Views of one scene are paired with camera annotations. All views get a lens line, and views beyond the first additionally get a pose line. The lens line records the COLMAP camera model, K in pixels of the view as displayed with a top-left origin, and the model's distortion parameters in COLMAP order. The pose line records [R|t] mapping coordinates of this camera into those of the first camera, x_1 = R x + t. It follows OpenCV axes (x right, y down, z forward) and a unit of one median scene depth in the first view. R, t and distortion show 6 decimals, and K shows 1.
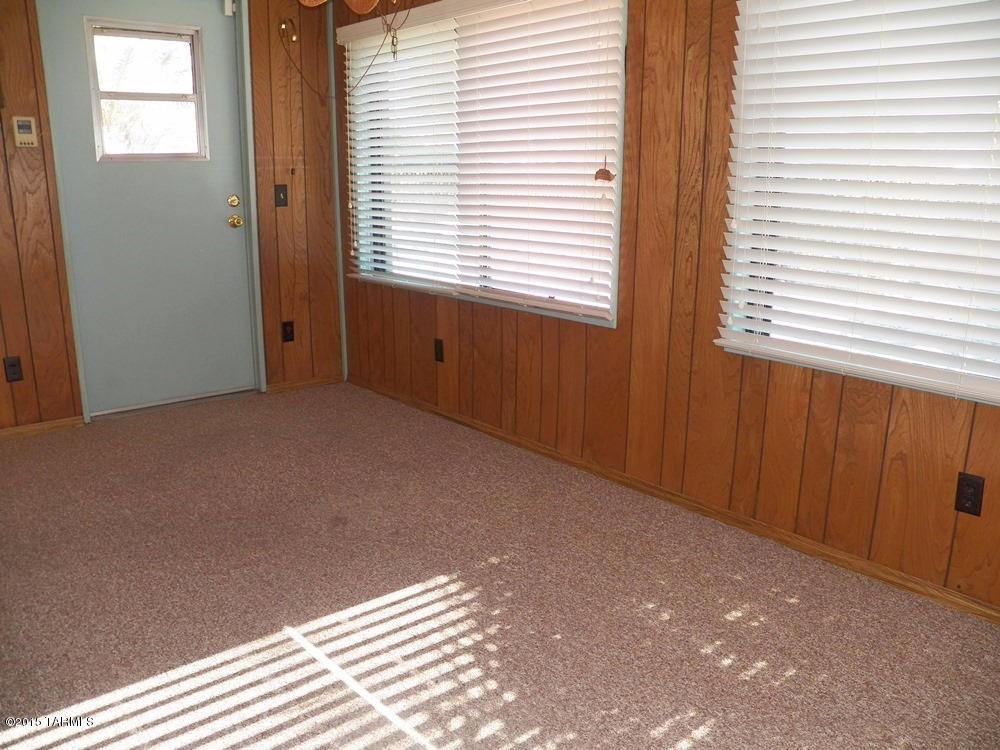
lens RADIAL K [[811.2, 0, 500.0], [0, 811.2, 375.0], [0, 0, 1]] dist [-0.130788, 0.082056]
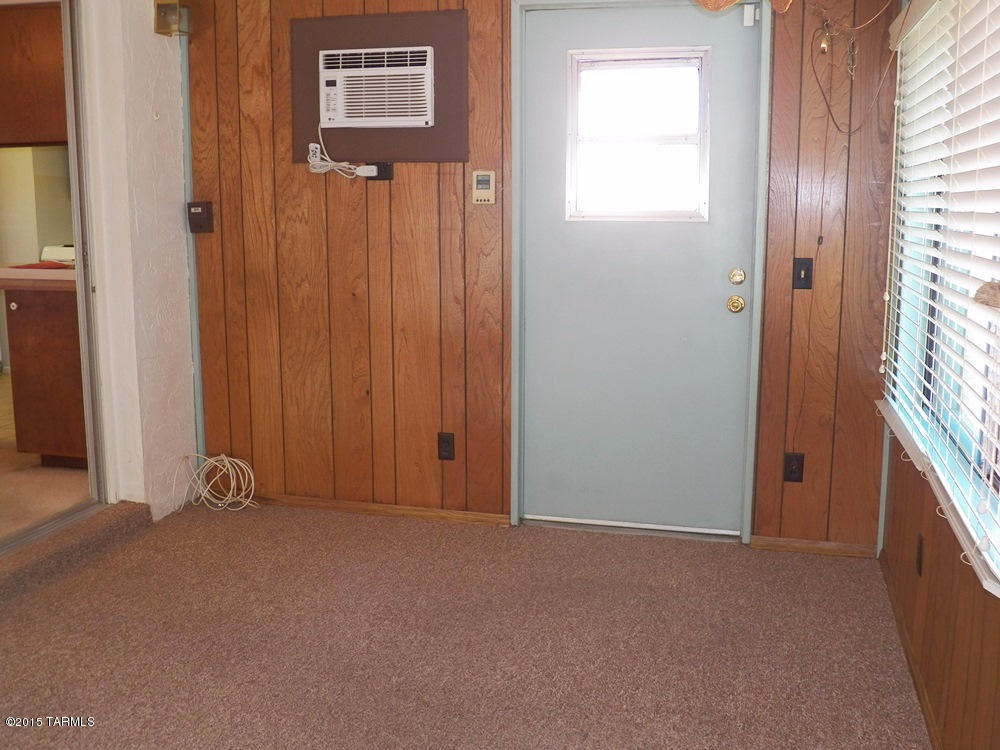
lens RADIAL K [[1024.2, 0, 500.0], [0, 1024.2, 375.0], [0, 0, 1]] dist [-0.090810, -0.004754]
pose [[0.580237, 0.134648, -0.803241, 0.344955], [-0.197111, 0.980136, 0.021915, -0.124721], [0.790236, 0.145612, 0.595252, 0.330618]]
